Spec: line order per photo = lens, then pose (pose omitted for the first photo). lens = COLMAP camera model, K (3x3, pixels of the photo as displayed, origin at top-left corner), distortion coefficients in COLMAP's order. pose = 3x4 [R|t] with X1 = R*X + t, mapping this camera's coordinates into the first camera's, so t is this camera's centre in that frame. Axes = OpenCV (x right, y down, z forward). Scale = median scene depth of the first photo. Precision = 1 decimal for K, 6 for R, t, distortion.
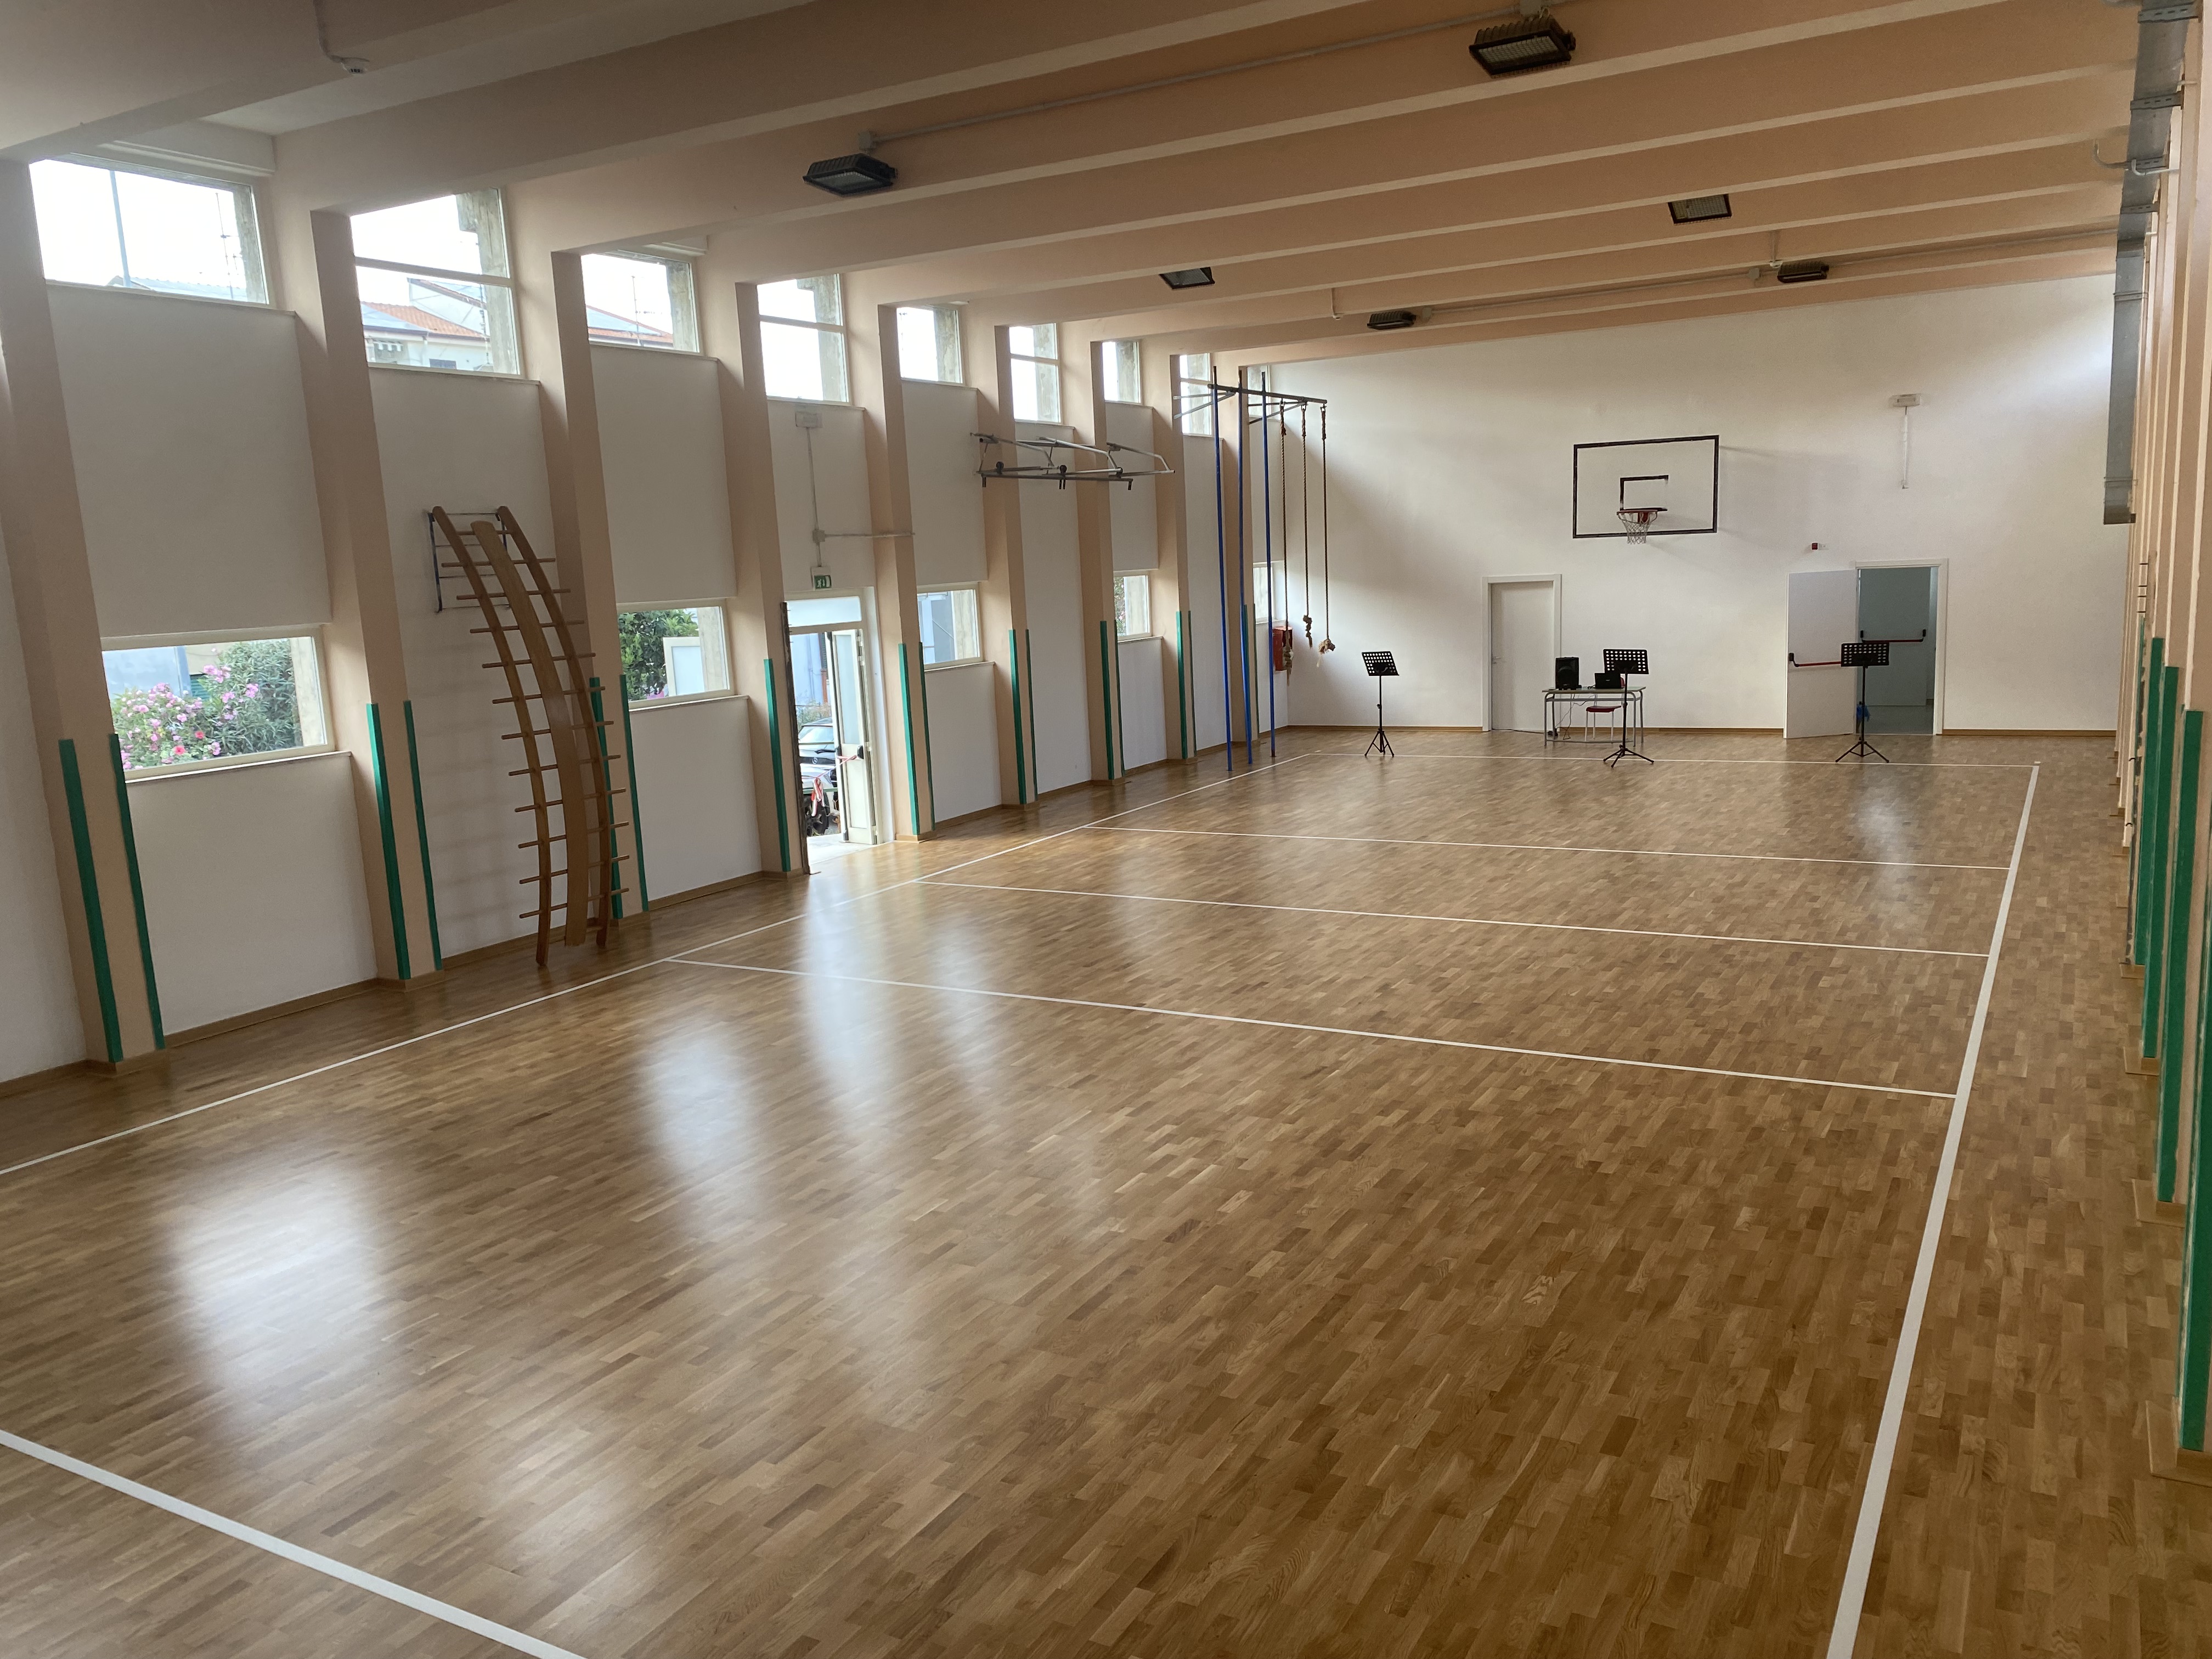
lens RADIAL K [[1679.1, 0, 1108.3], [0, 1679.1, 854.5], [0, 0, 1]] dist [0.028801, -0.027233]
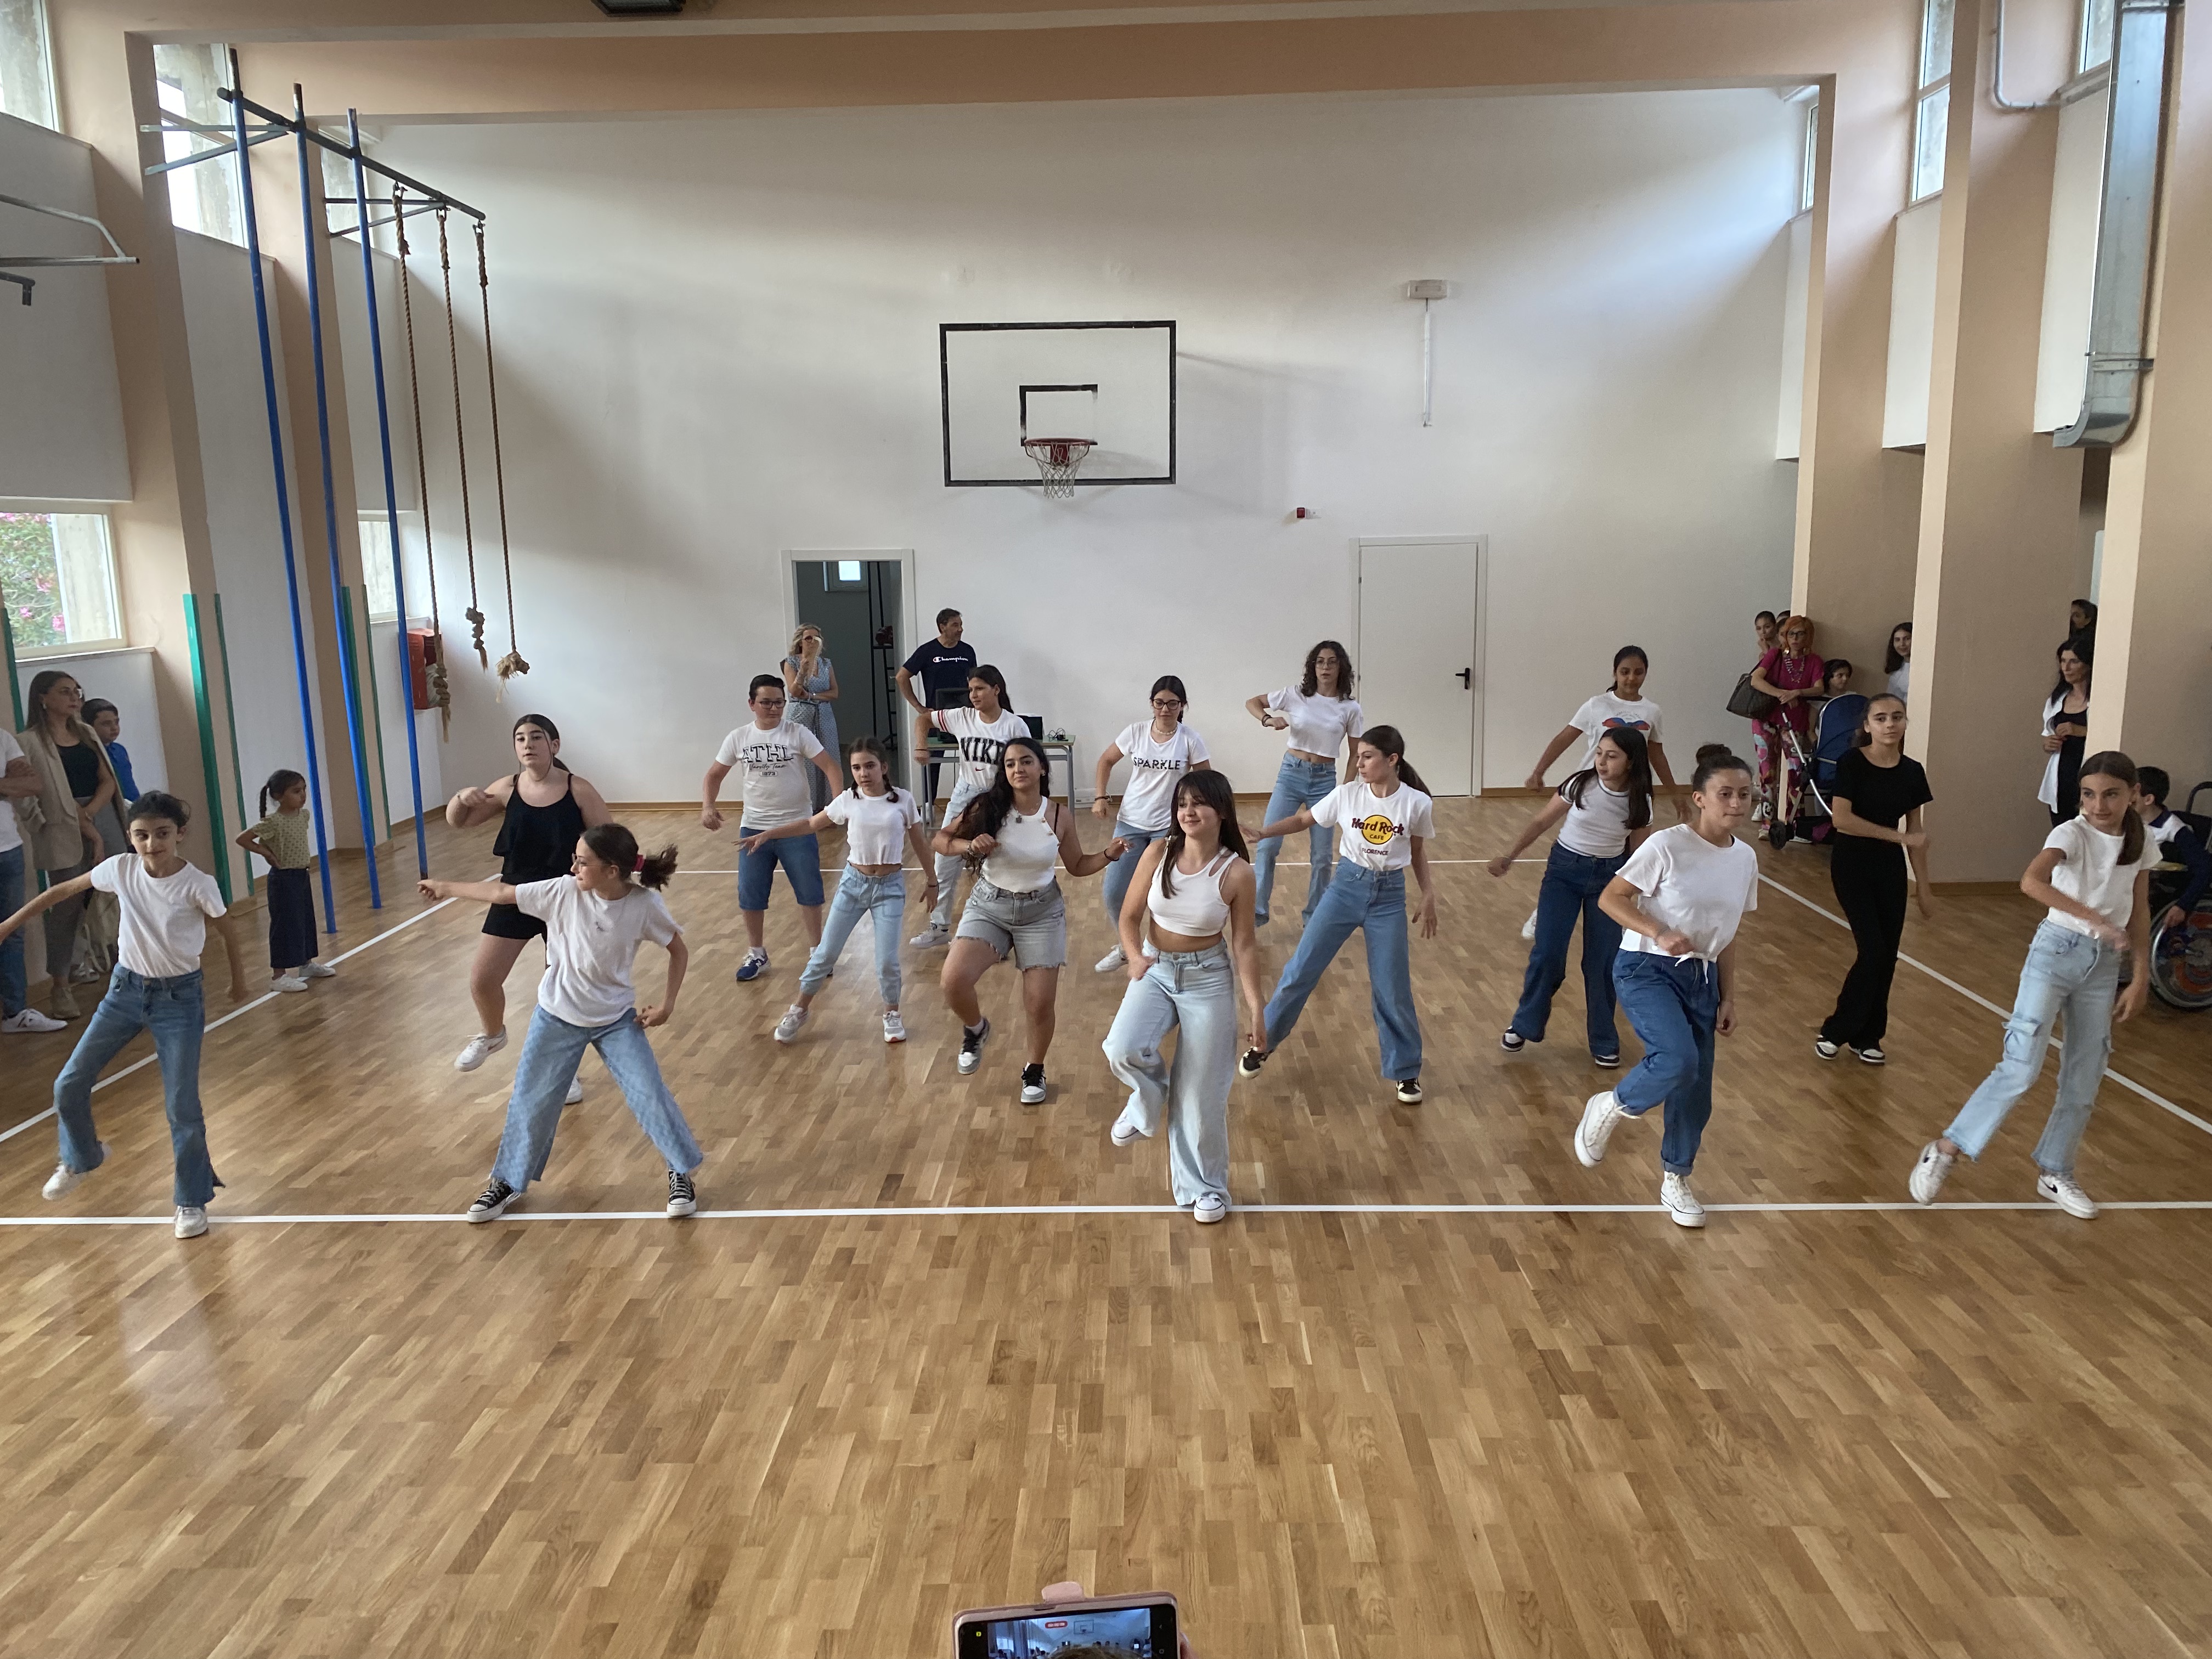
lens RADIAL K [[1679.1, 0, 1096.1], [0, 1679.1, 846.1], [0, 0, 1]] dist [0.028801, -0.027233]
pose [[0.884422, -0.052199, 0.463760, 0.043427], [0.057375, 0.998348, 0.002952, -0.061143], [-0.463148, 0.023997, 0.885956, 0.464066]]
